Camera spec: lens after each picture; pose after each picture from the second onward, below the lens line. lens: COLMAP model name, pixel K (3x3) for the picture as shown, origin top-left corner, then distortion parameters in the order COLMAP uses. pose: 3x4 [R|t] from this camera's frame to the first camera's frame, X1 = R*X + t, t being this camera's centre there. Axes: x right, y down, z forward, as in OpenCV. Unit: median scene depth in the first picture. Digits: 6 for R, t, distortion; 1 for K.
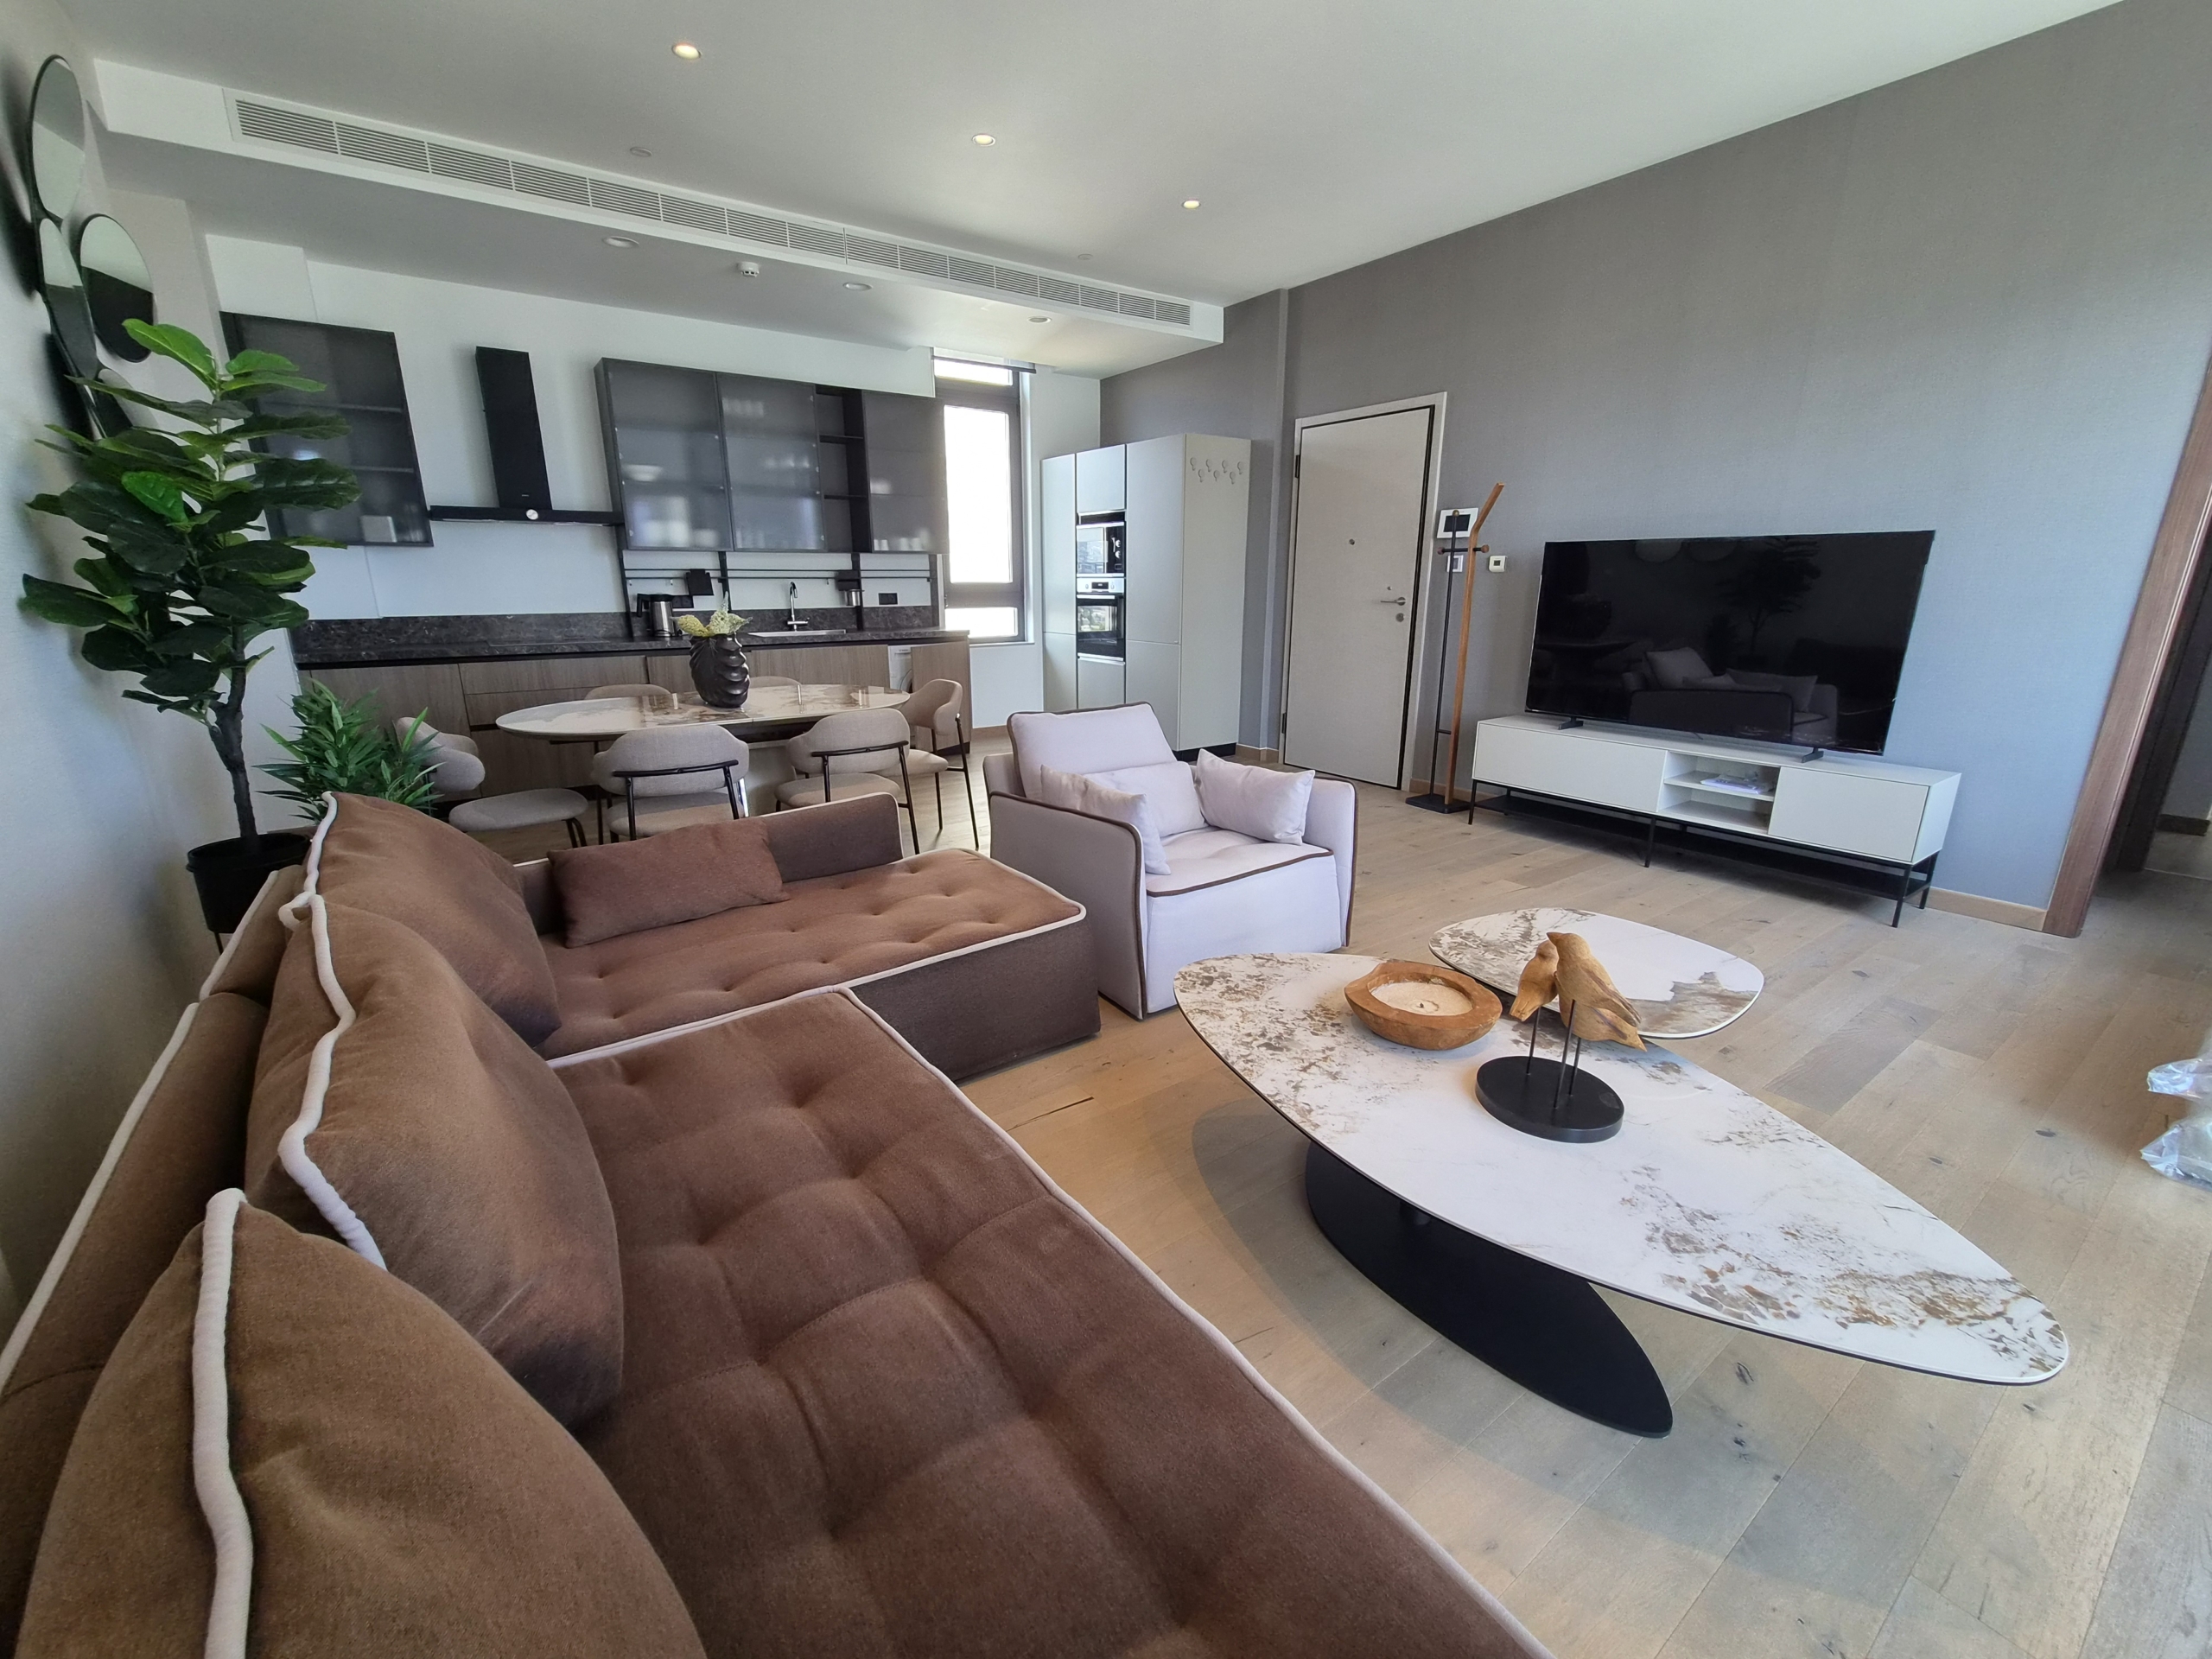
lens RADIAL K [[905.2, 0, 1101.7], [0, 905.2, 821.1], [0, 0, 1]] dist [0.002190, 0.000493]
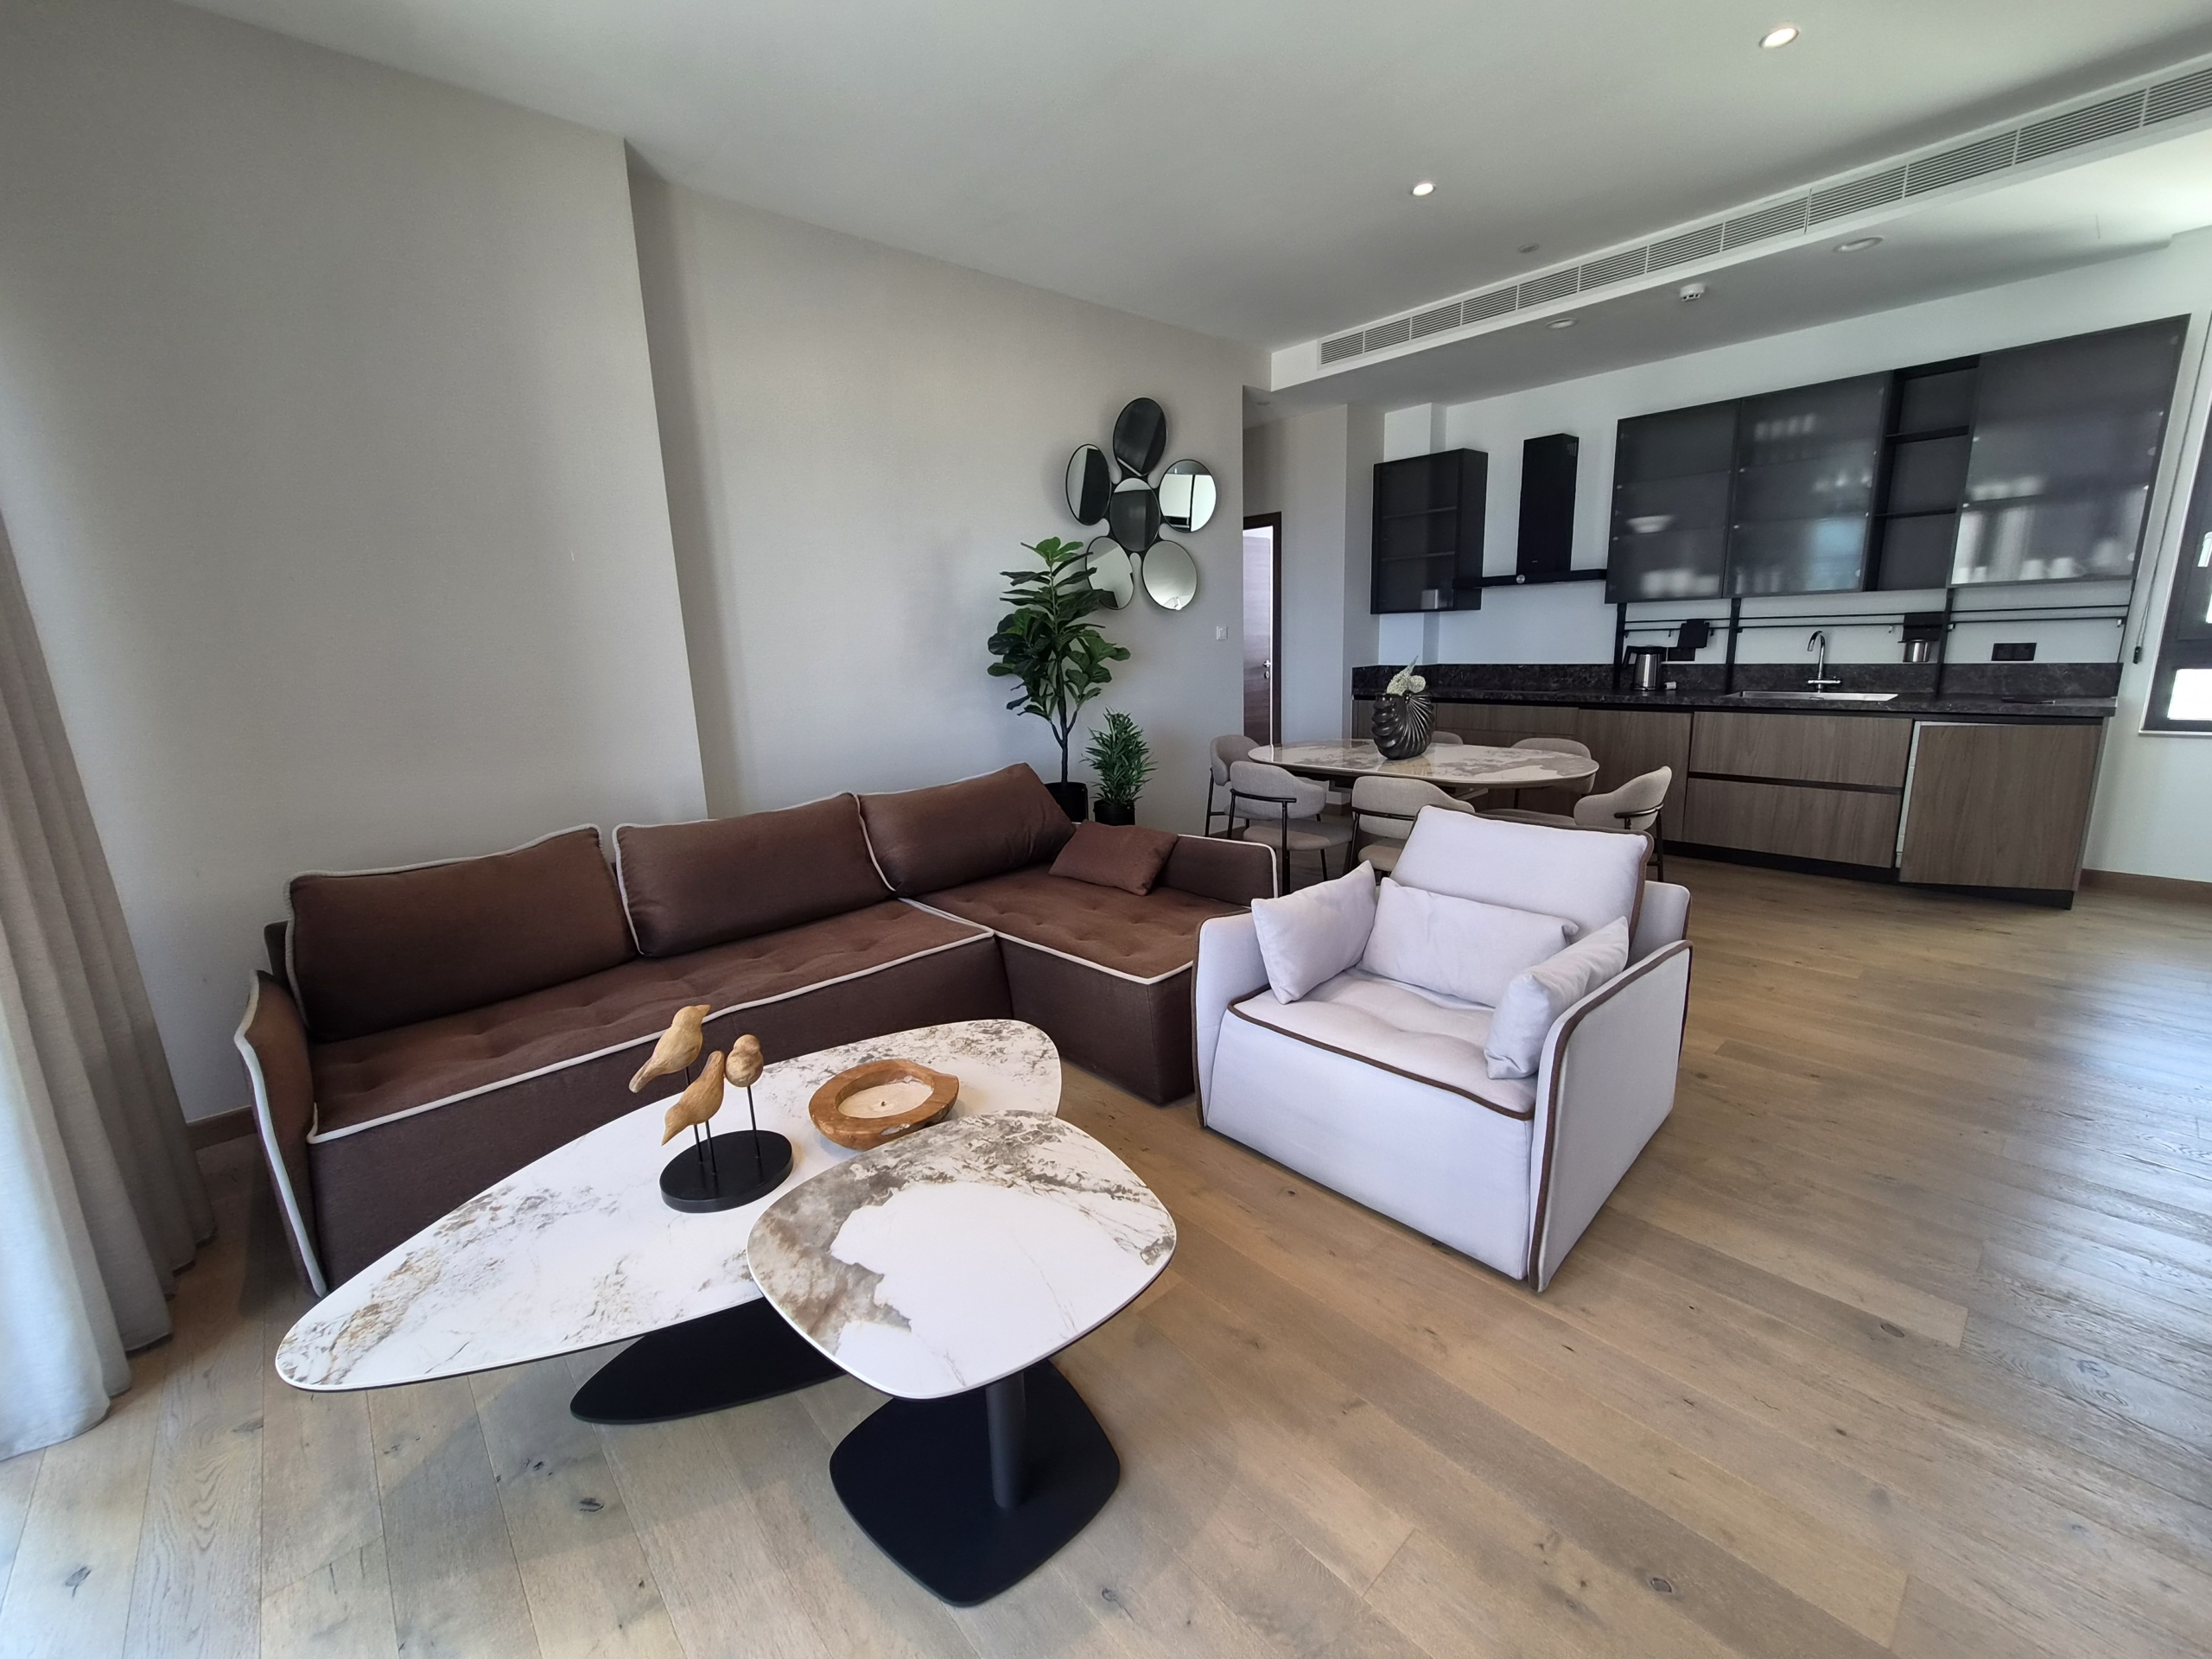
lens RADIAL K [[905.2, 0, 1101.7], [0, 905.2, 821.1], [0, 0, 1]] dist [0.002190, 0.000493]
pose [[0.114110, 0.197736, -0.973591, 0.546346], [-0.224918, 0.959689, 0.168551, -0.136200], [0.967673, 0.199745, 0.153984, 0.426621]]
